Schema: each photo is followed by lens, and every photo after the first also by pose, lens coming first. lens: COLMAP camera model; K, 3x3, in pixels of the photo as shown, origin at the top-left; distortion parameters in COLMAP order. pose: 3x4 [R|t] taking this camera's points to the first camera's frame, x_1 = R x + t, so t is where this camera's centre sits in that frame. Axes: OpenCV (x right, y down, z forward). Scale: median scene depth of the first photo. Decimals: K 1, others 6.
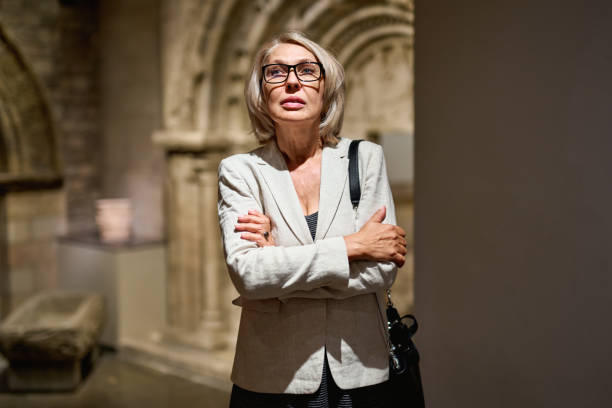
lens RADIAL K [[935.3, 0, 291.0], [0, 935.3, 214.8], [0, 0, 1]] dist [0.003058, 0.000000]
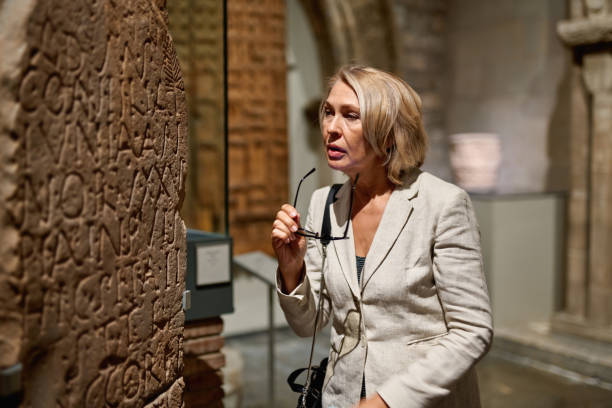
lens RADIAL K [[935.3, 0, 277.7], [0, 935.3, 199.2], [0, 0, 1]] dist [0.003058, 0.000000]
pose [[0.959702, 0.028104, -0.279612, -0.135400], [-0.031454, 0.999477, -0.007502, 0.045805], [0.279255, 0.015994, 0.960084, 0.273763]]
